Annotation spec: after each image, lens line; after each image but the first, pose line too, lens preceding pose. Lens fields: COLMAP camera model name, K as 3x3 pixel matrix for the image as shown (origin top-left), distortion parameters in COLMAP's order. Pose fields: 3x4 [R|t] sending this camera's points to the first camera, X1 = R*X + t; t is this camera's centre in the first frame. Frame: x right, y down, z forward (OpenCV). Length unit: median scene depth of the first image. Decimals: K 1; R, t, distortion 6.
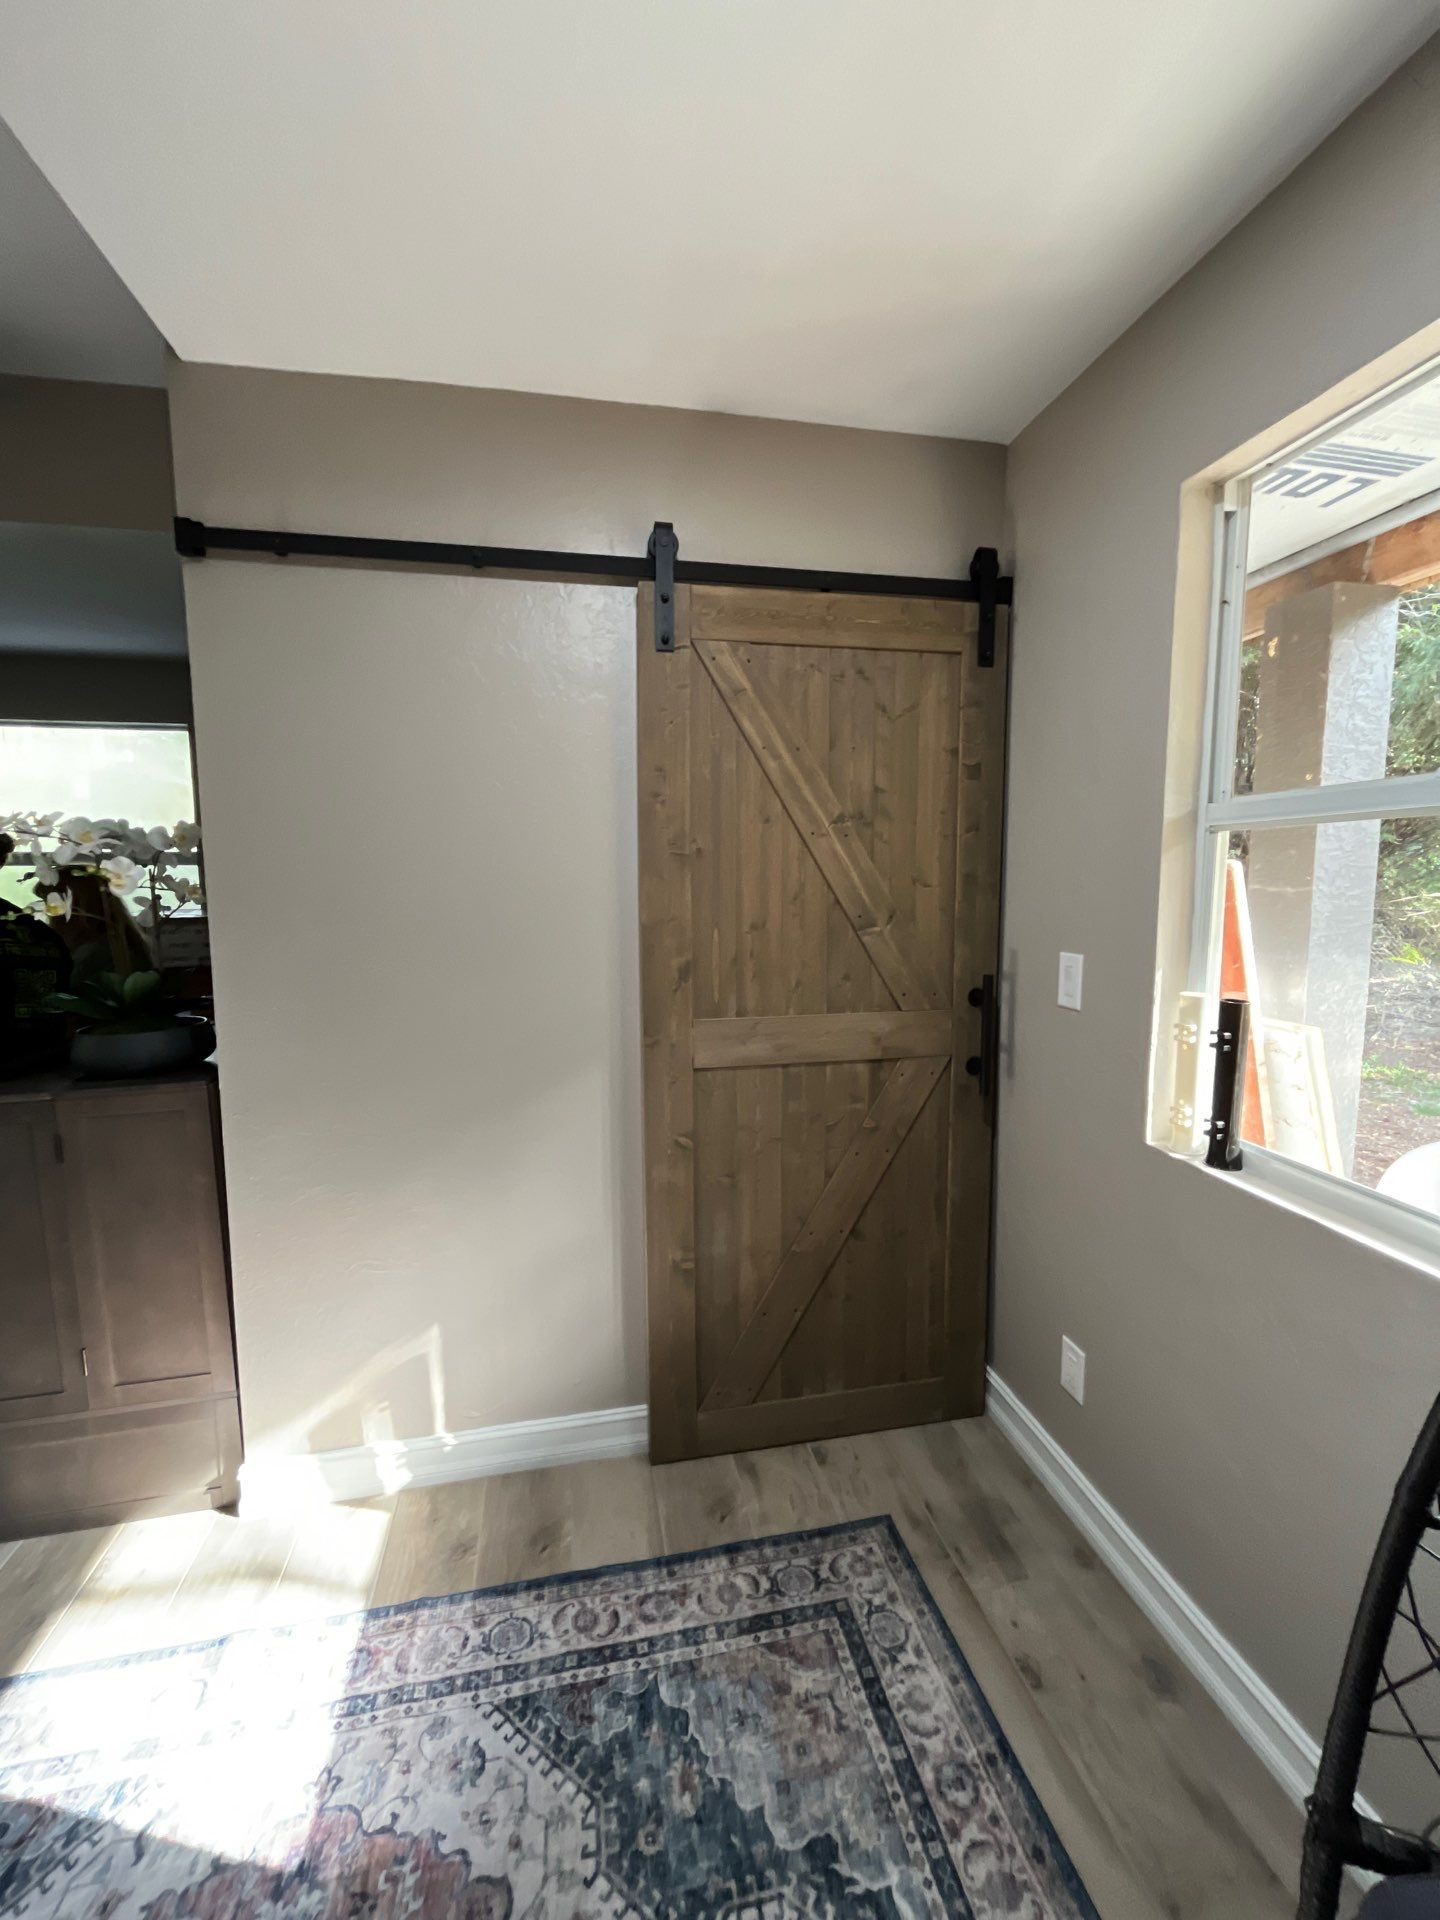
lens RADIAL K [[764.7, 0, 715.7], [0, 764.7, 959.8], [0, 0, 1]] dist [-0.000537, -0.000371]
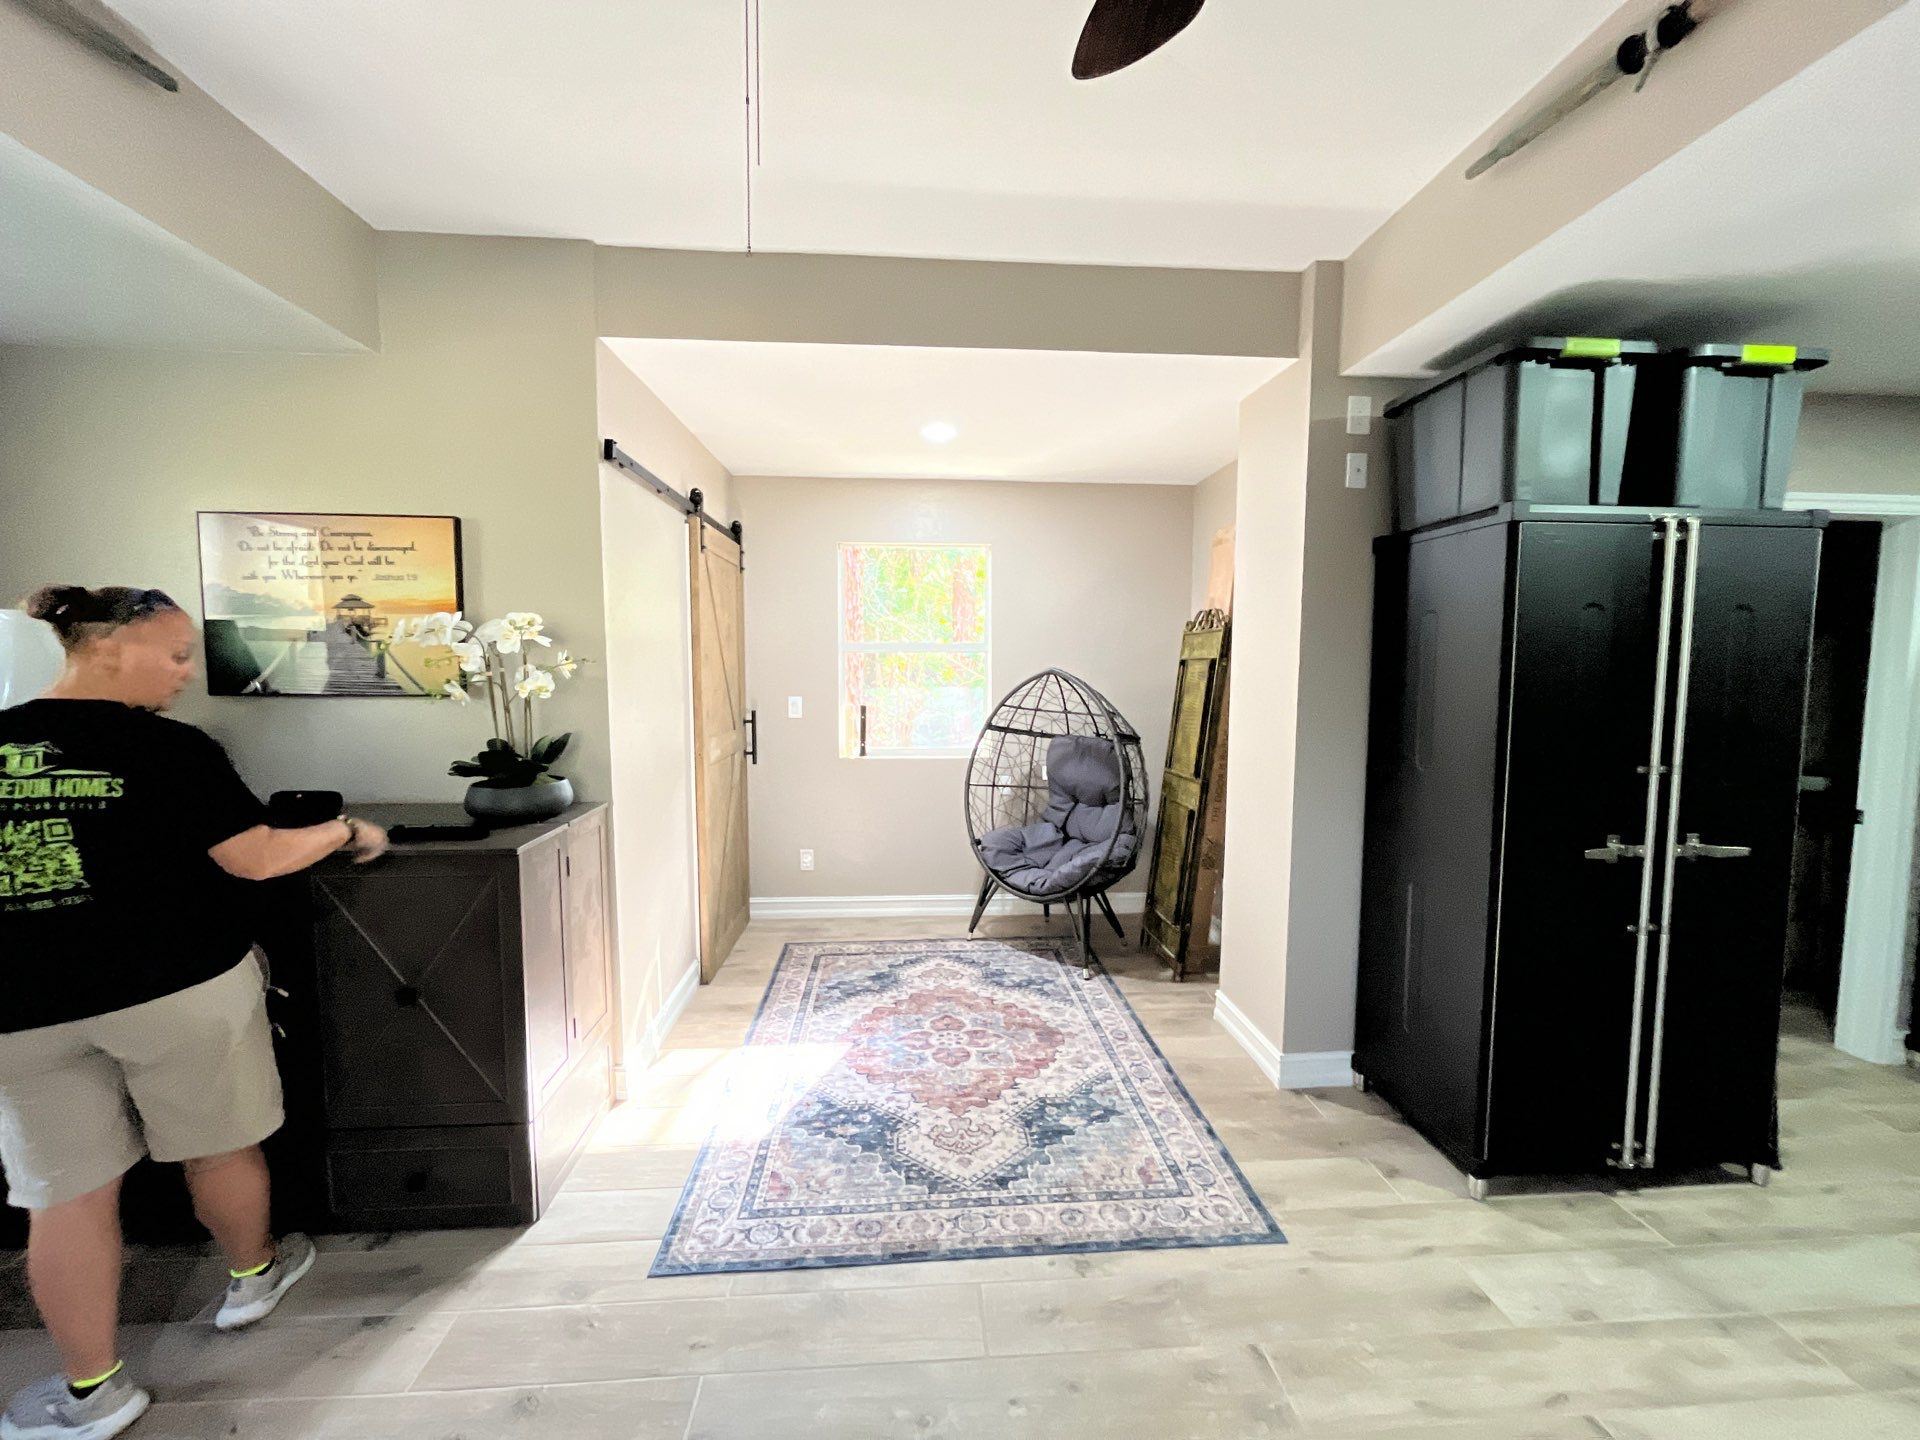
lens RADIAL K [[764.7, 0, 968.2], [0, 764.7, 720.2], [0, 0, 1]] dist [-0.000537, -0.000371]
pose [[0.119152, -0.062501, 0.990907, -2.286926], [0.087936, 0.994759, 0.052170, -0.014434], [-0.988974, 0.080920, 0.124024, 0.138162]]
